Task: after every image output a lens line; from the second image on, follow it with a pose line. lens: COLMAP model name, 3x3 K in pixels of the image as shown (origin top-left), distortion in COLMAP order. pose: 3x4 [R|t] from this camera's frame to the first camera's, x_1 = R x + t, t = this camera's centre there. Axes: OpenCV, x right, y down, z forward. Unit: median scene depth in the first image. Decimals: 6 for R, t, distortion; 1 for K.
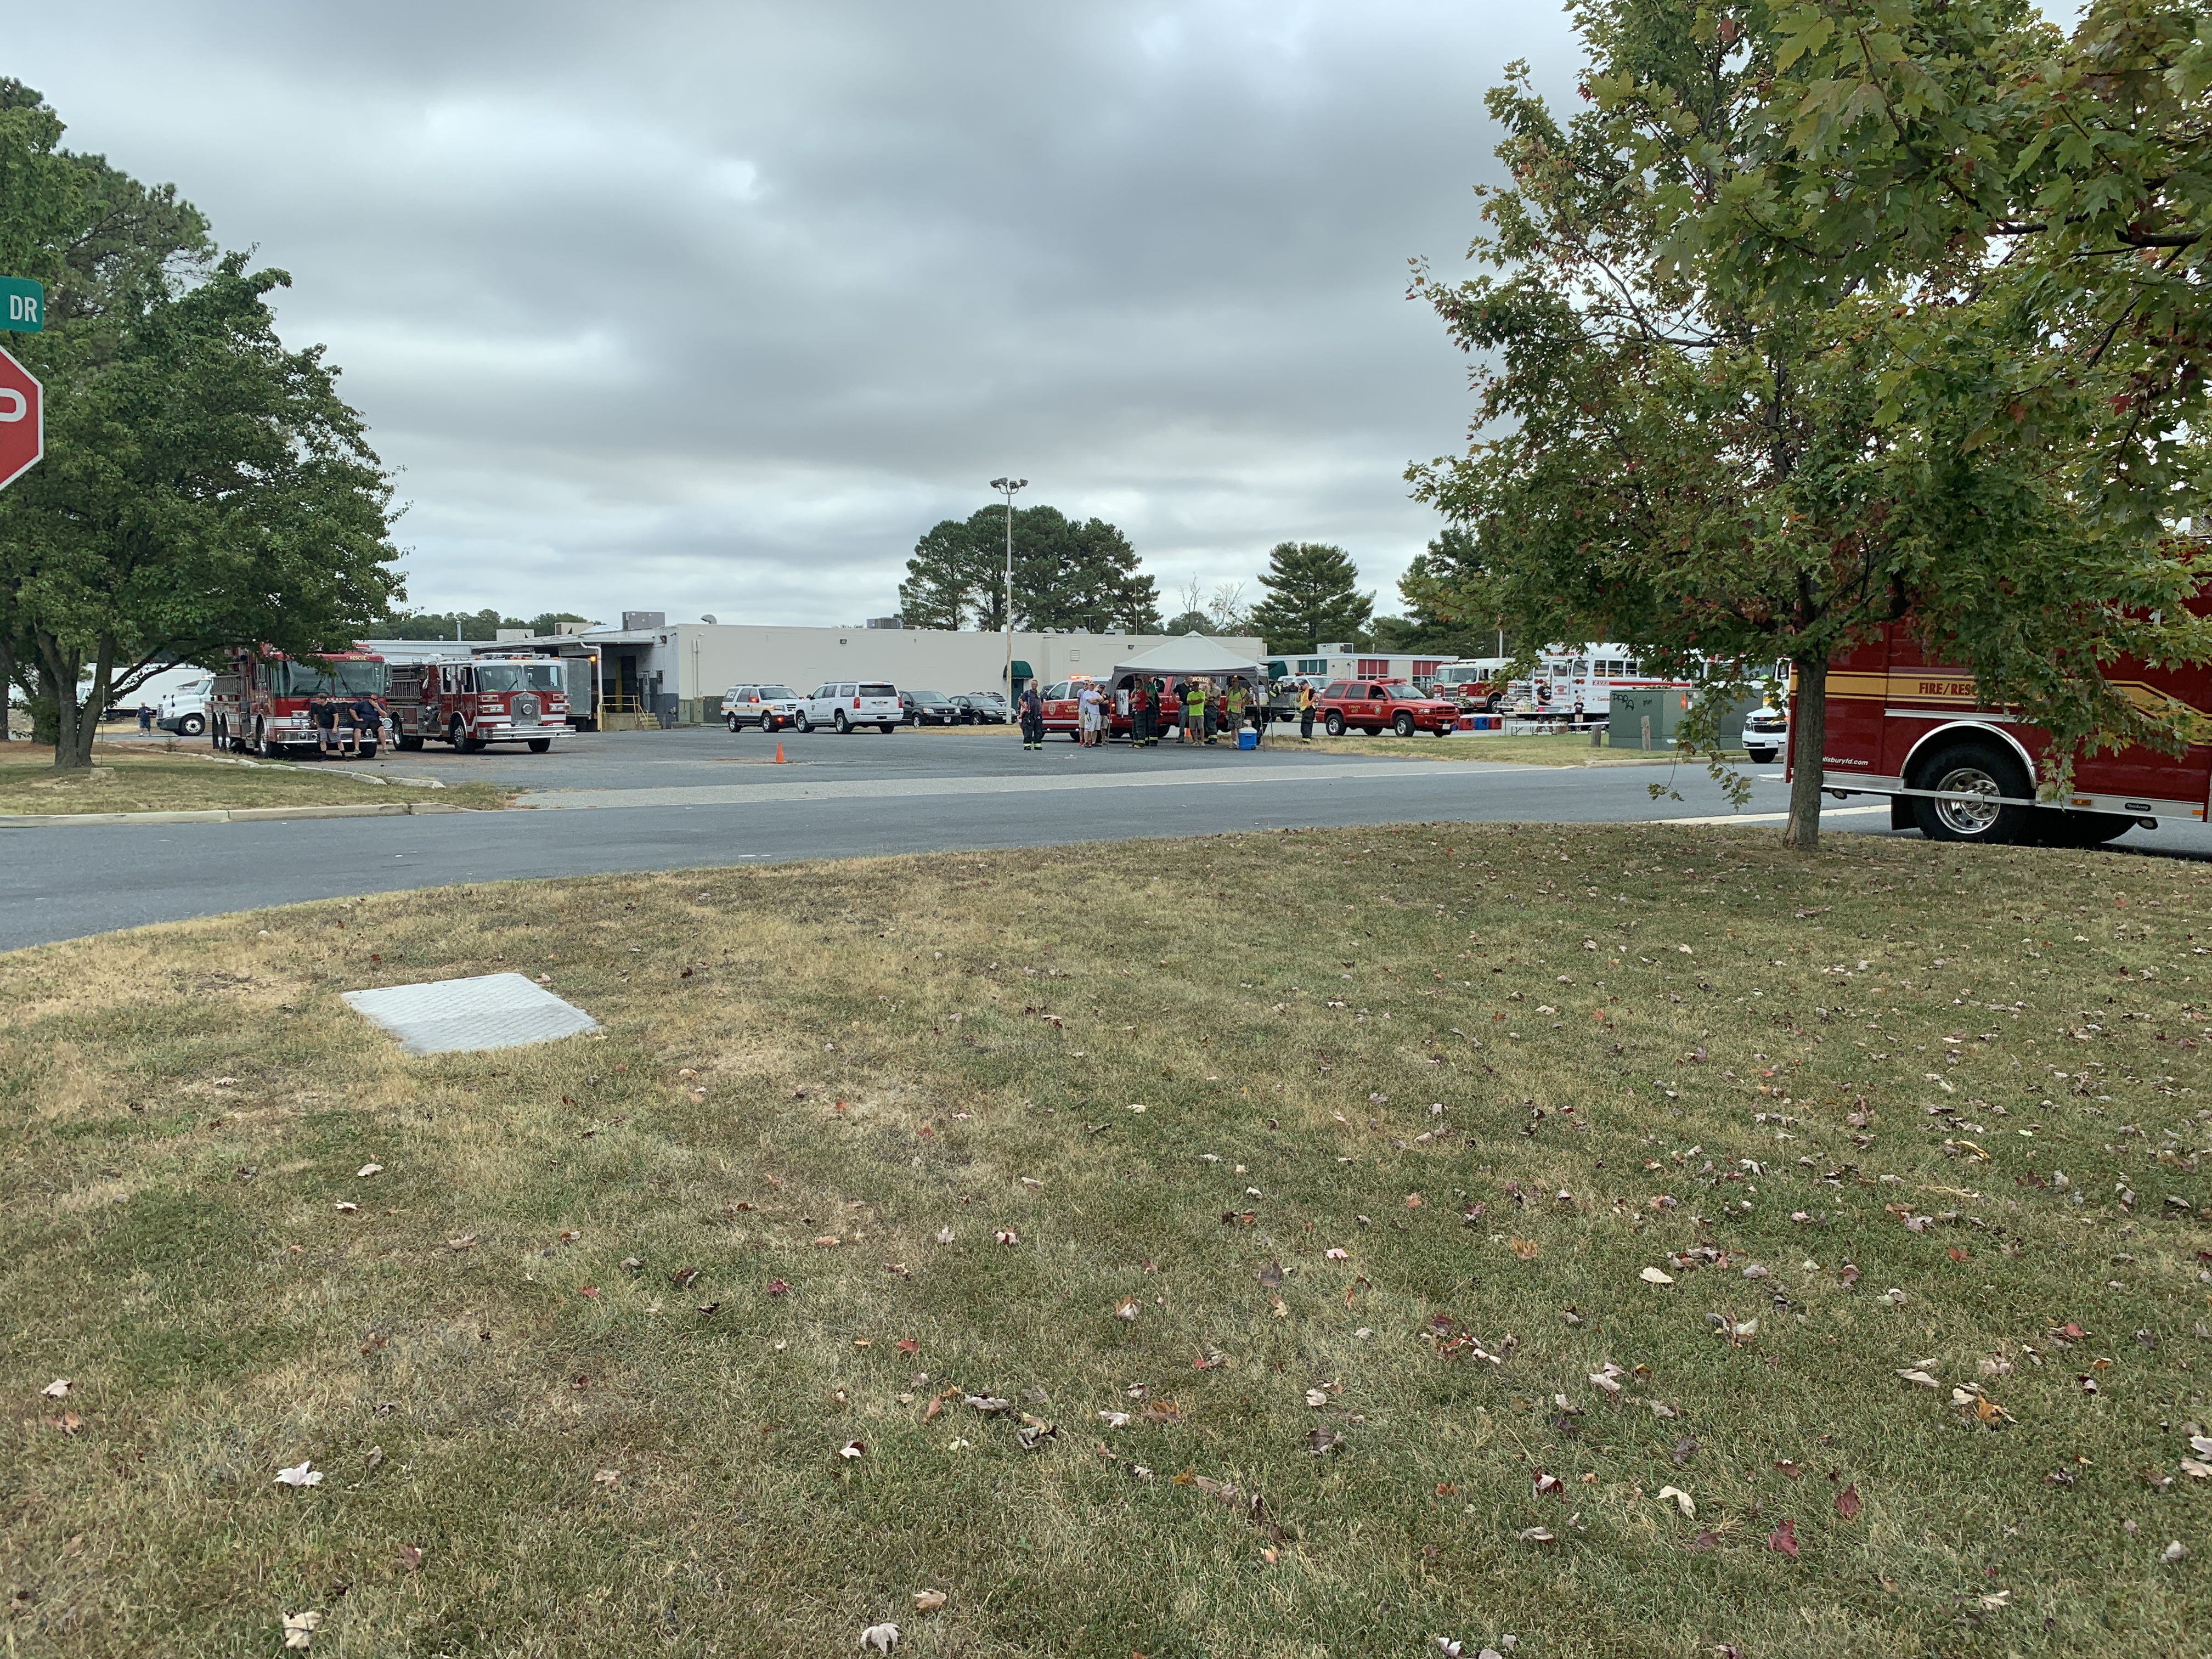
lens RADIAL K [[1680.7, 0, 1109.6], [0, 1680.7, 791.0], [0, 0, 1]] dist [0.013950, -0.017532]
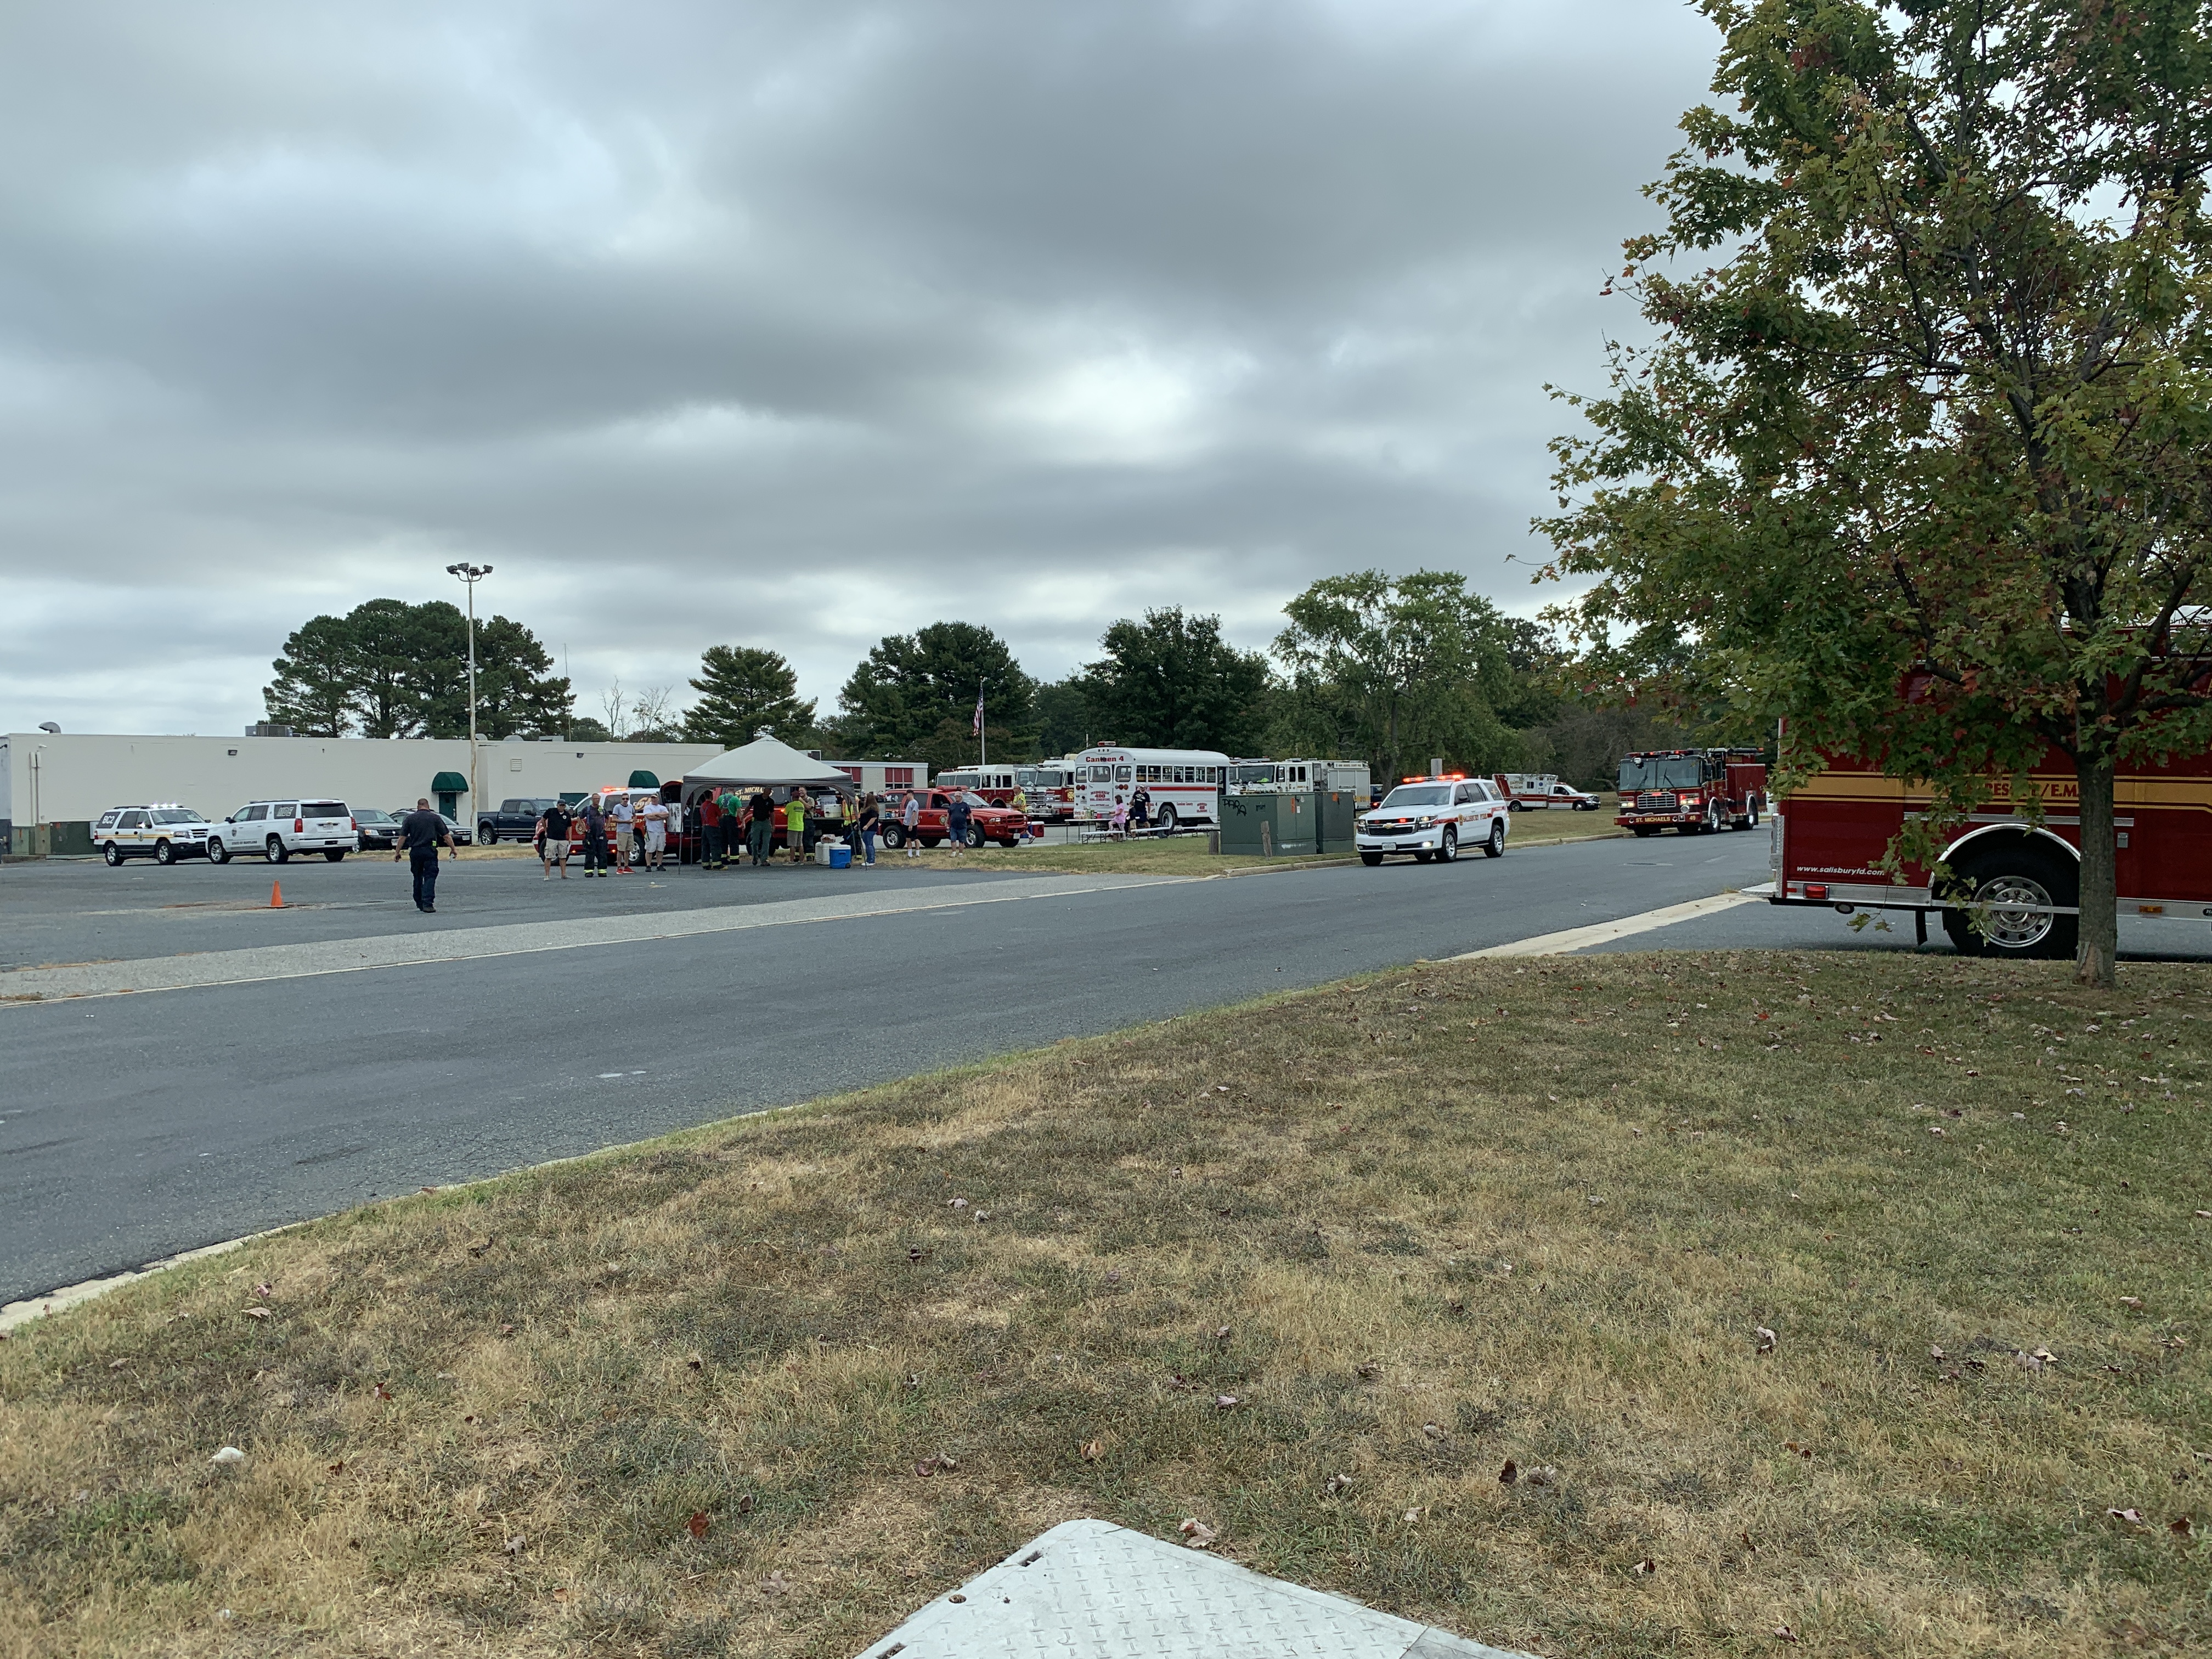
lens RADIAL K [[1680.7, 0, 1125.8], [0, 1680.7, 828.3], [0, 0, 1]] dist [0.013950, -0.017532]
pose [[0.933404, -0.025026, 0.357952, -0.259364], [0.039718, 0.998641, -0.033752, -0.027144], [-0.356621, 0.045721, 0.933130, 0.317777]]
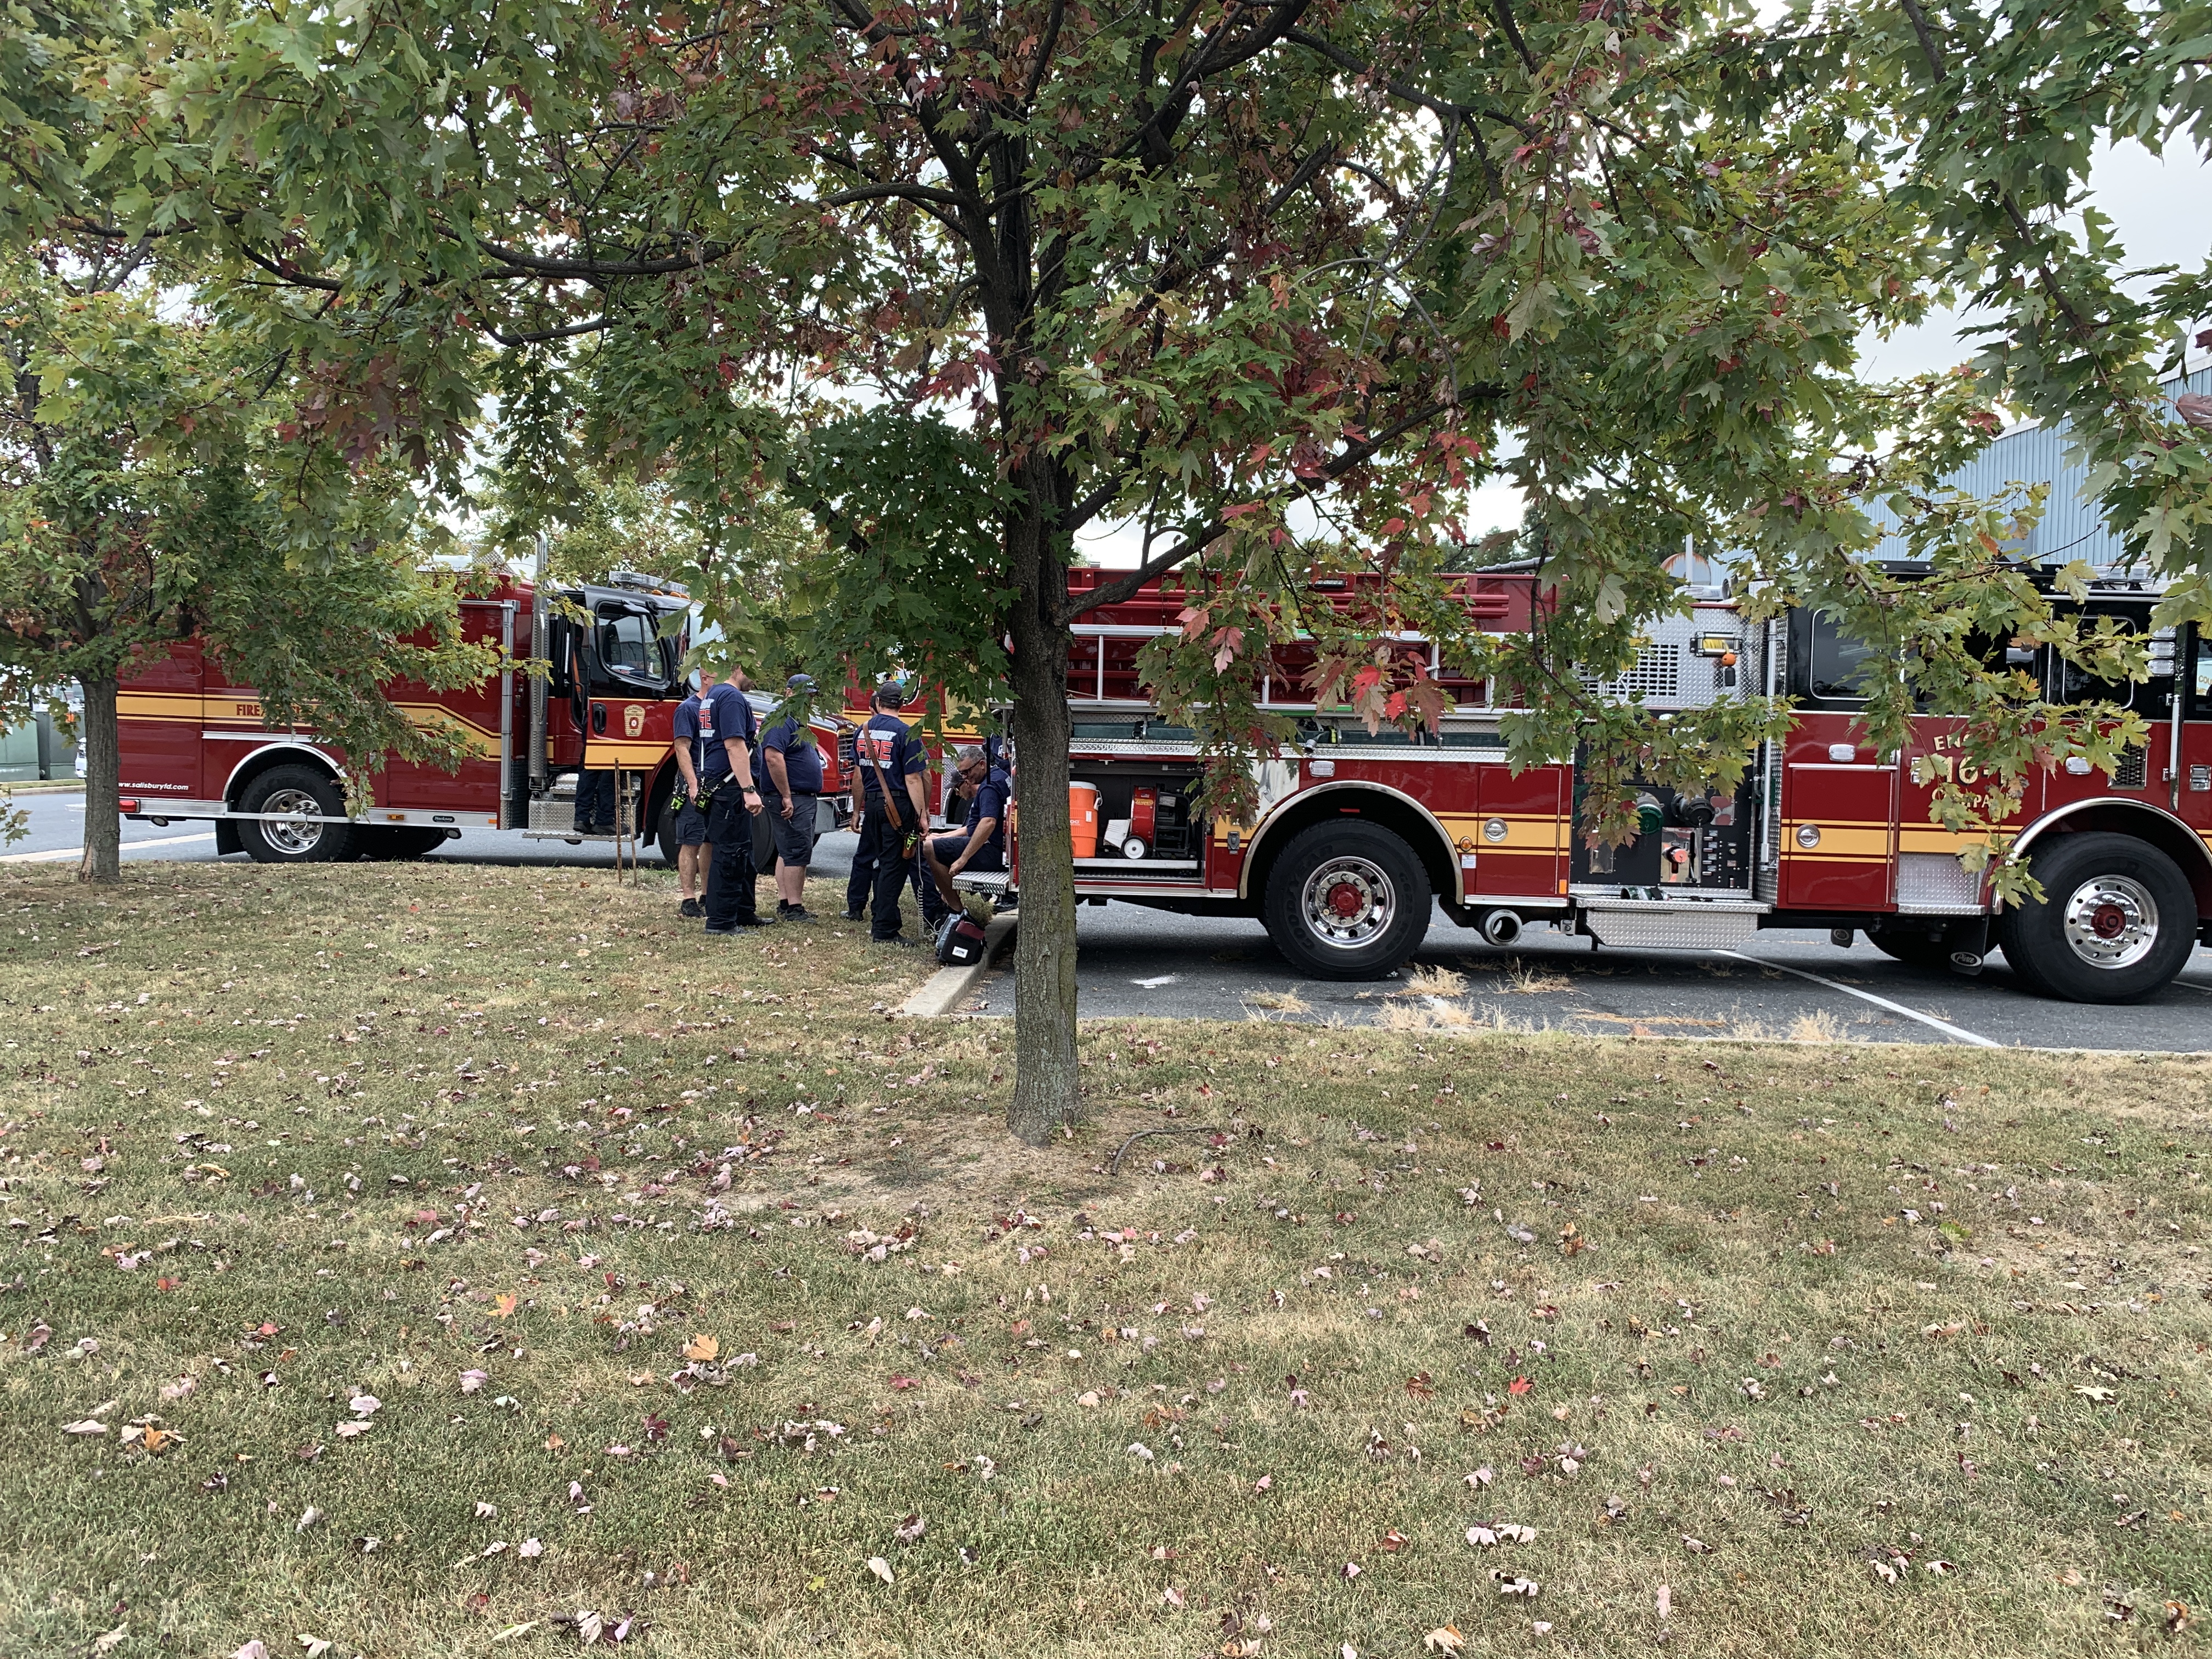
lens RADIAL K [[1680.7, 0, 1087.8], [0, 1680.7, 824.5], [0, 0, 1]] dist [0.013950, -0.017532]
pose [[0.621800, -0.051859, 0.781457, 0.015218], [0.047117, 0.998475, 0.028771, 0.001057], [-0.781758, 0.018930, 0.623295, -0.006039]]
